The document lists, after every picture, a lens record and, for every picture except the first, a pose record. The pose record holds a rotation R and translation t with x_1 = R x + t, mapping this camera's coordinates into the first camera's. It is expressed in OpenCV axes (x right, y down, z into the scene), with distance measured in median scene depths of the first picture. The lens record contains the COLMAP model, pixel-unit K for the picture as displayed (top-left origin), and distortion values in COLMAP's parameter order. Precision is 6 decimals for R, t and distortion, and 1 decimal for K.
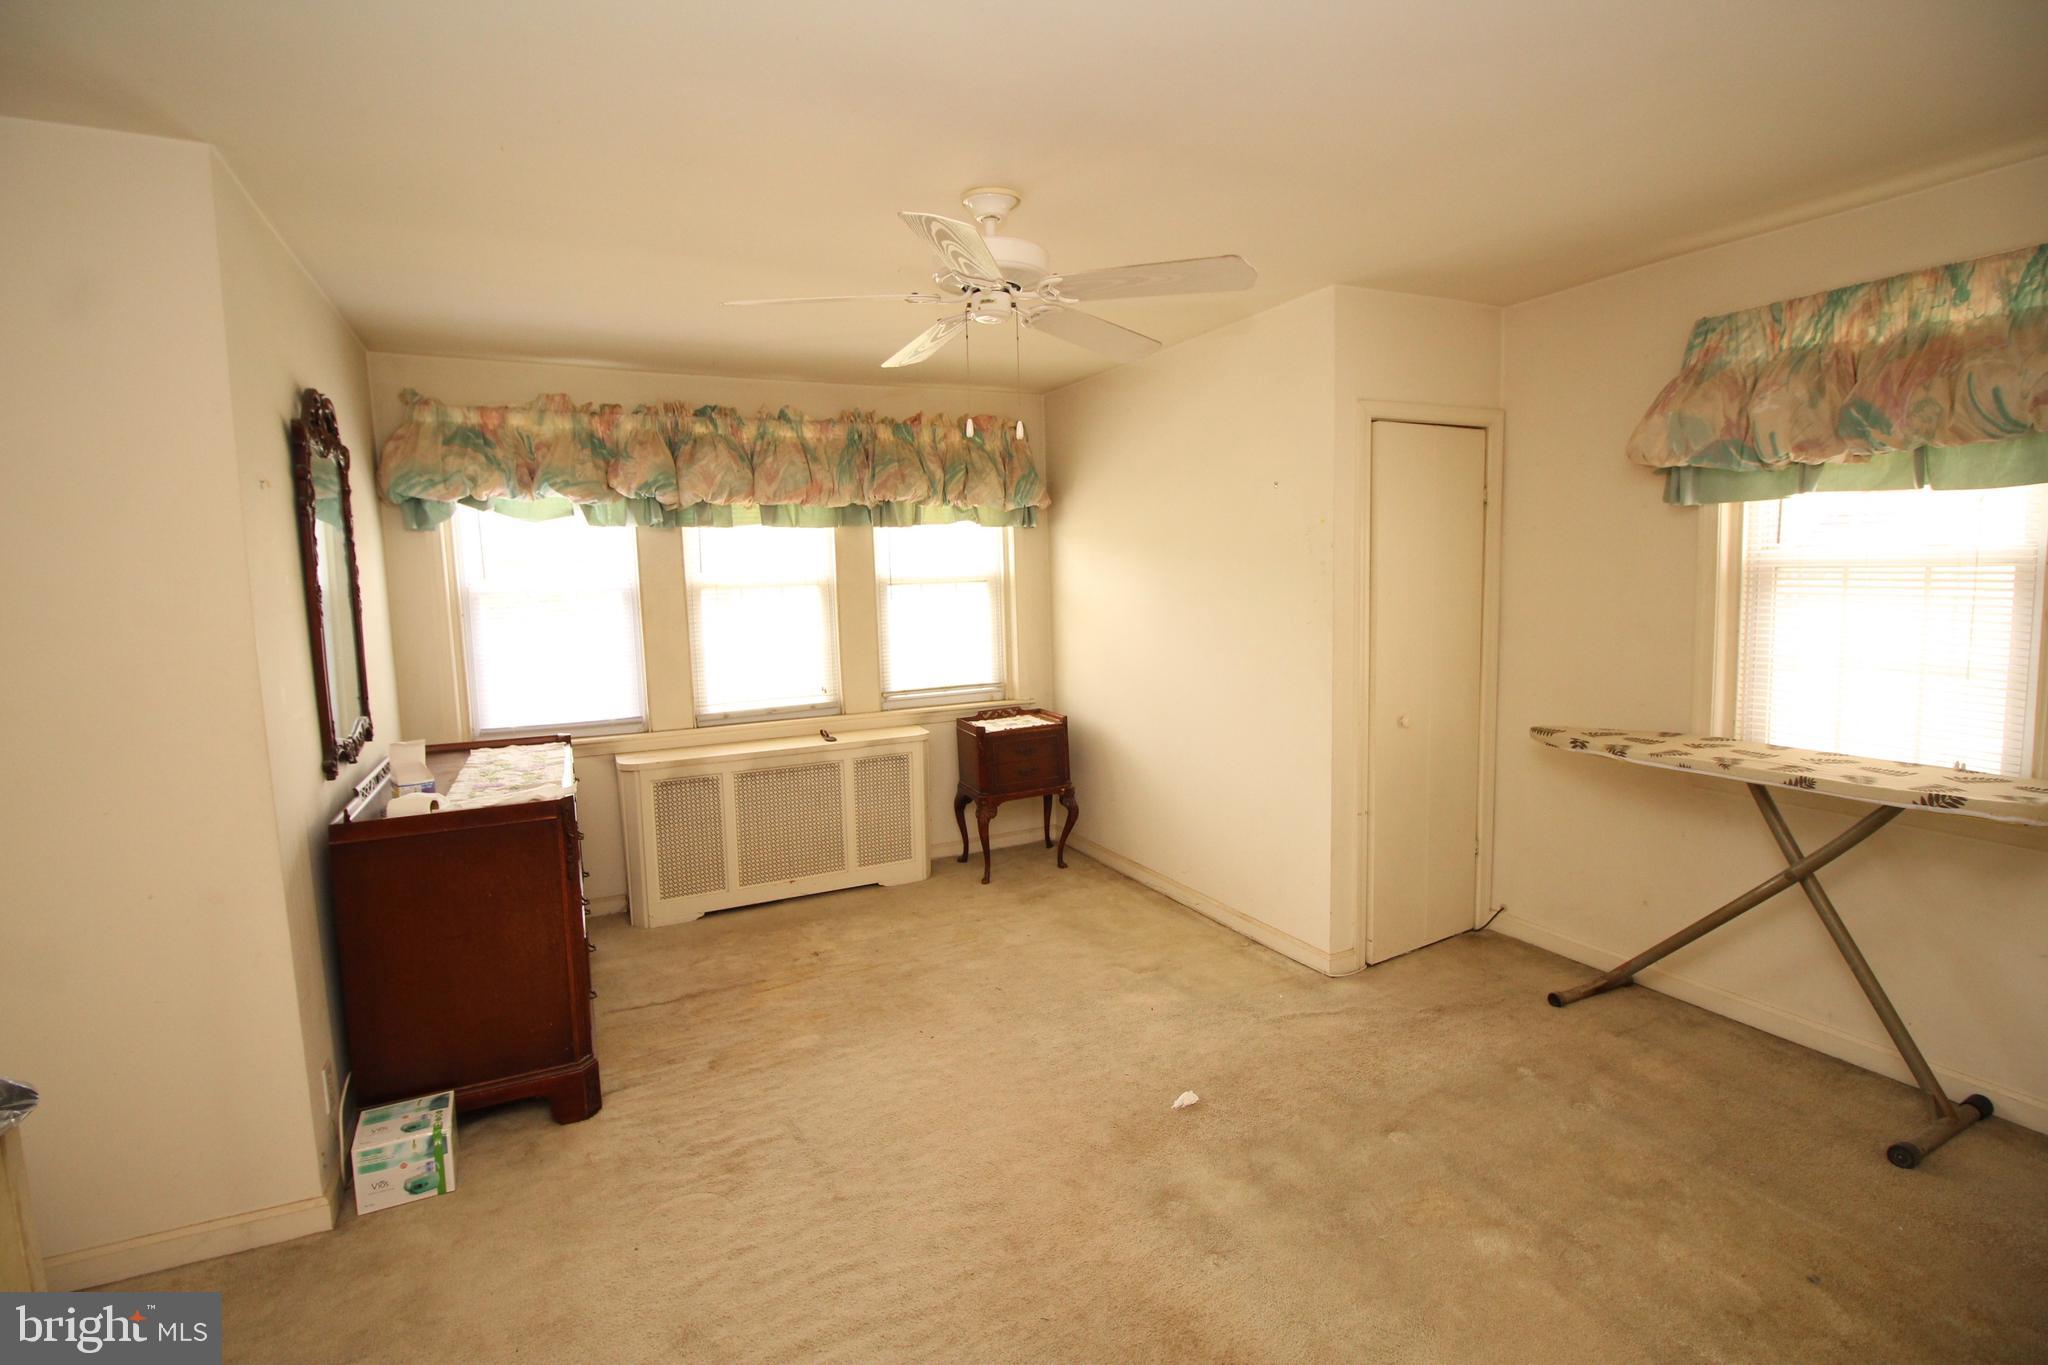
lens RADIAL K [[972.7, 0, 1029.3], [0, 972.7, 671.3], [0, 0, 1]] dist [0.003147, -0.001593]
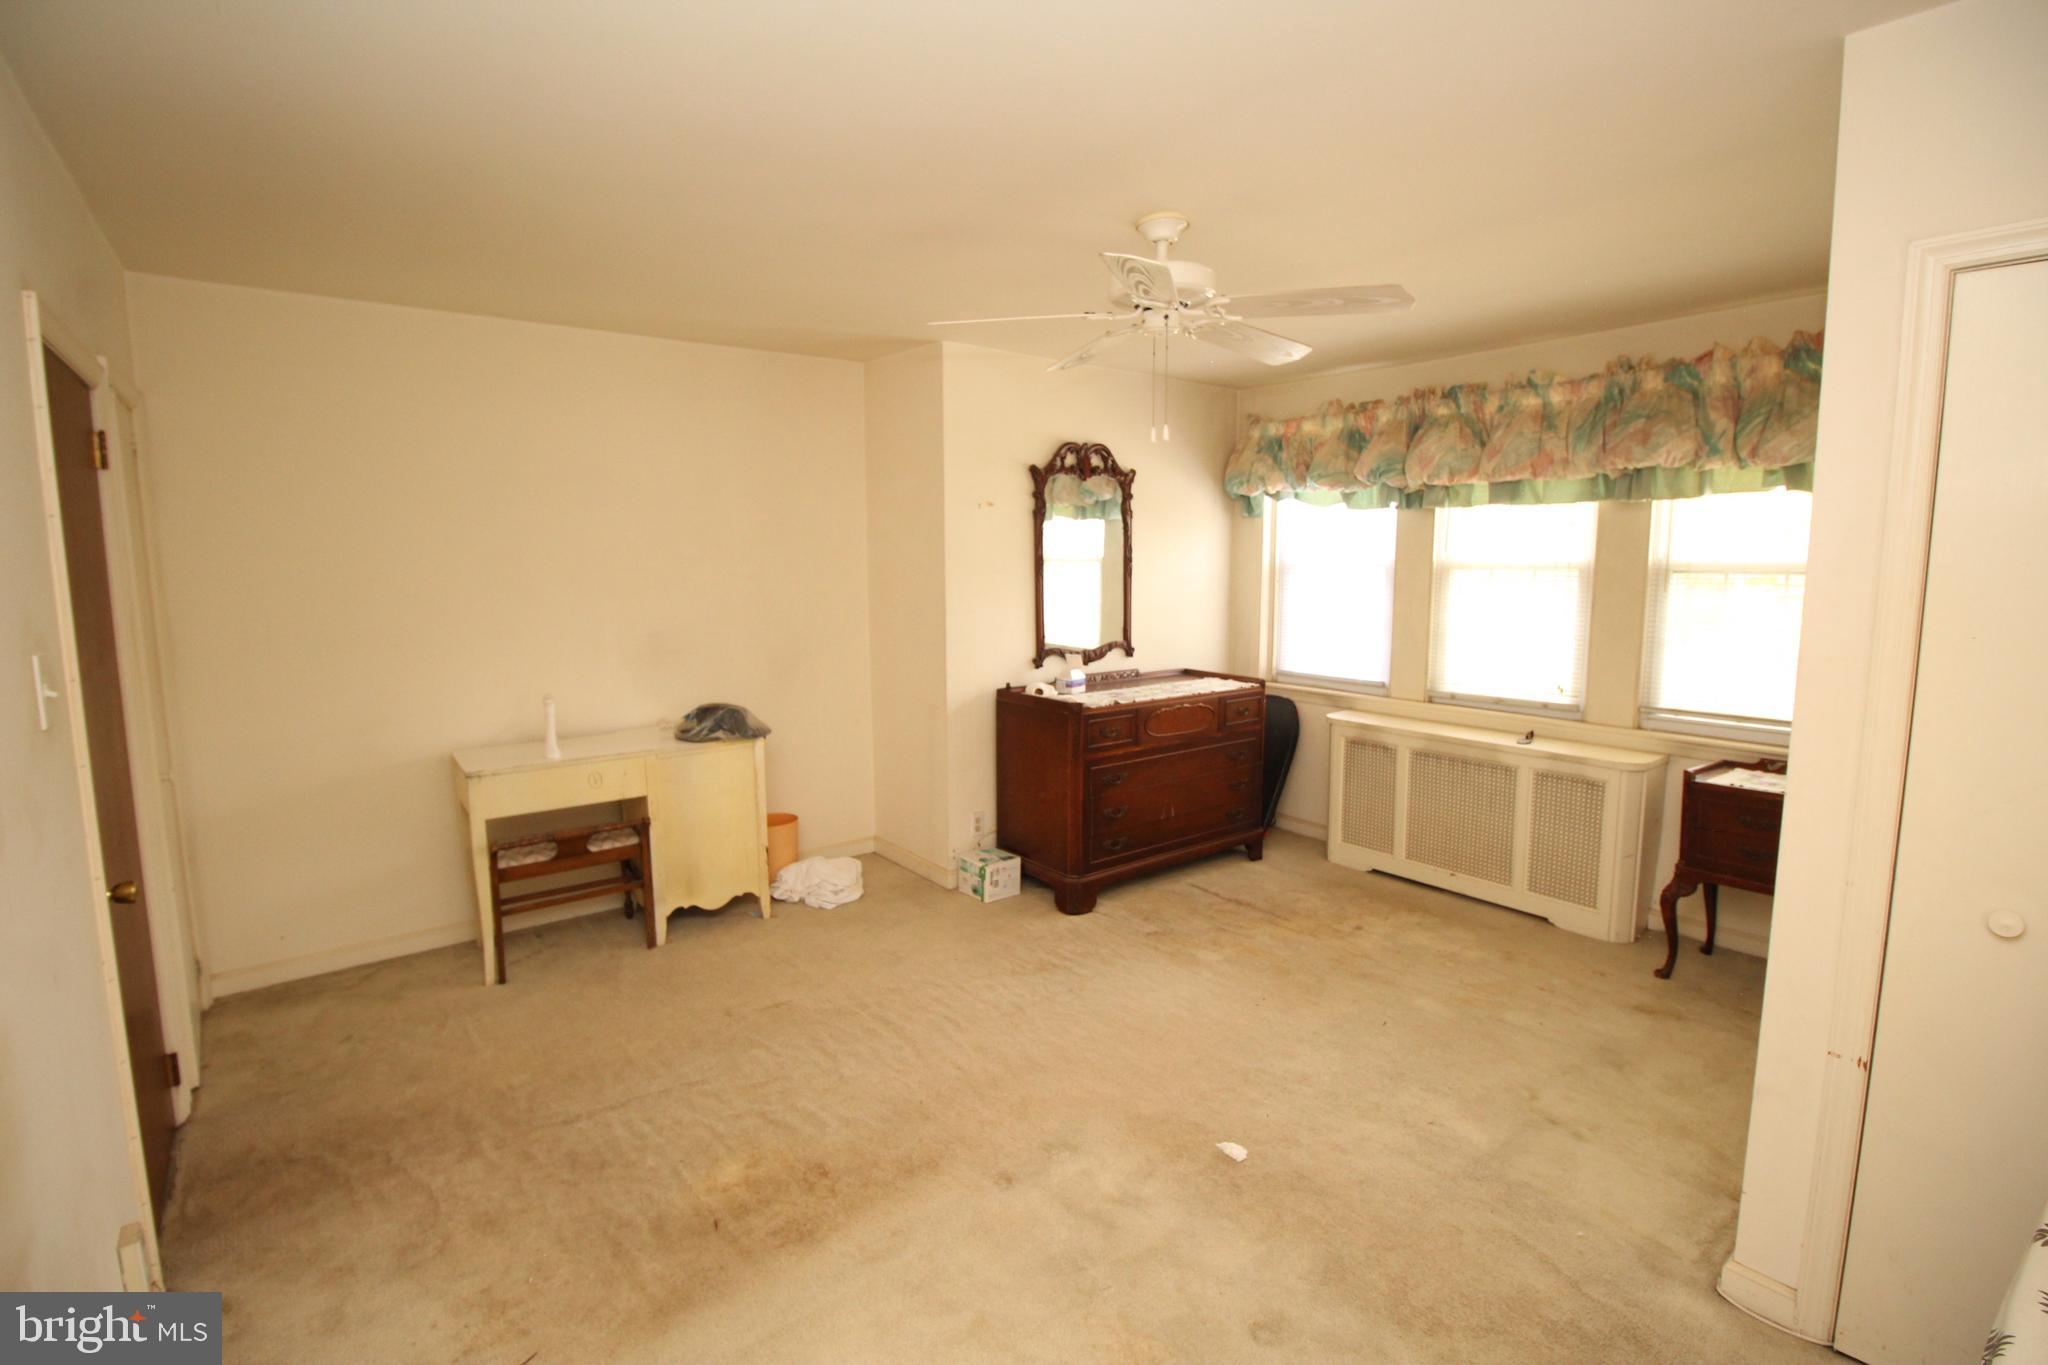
lens RADIAL K [[972.7, 0, 1022.5], [0, 972.7, 681.1], [0, 0, 1]] dist [0.003147, -0.001593]
pose [[0.194533, 0.149843, -0.969383, 0.603240], [-0.108986, 0.985446, 0.130455, -0.055116], [0.974823, 0.080271, 0.208032, 0.380200]]
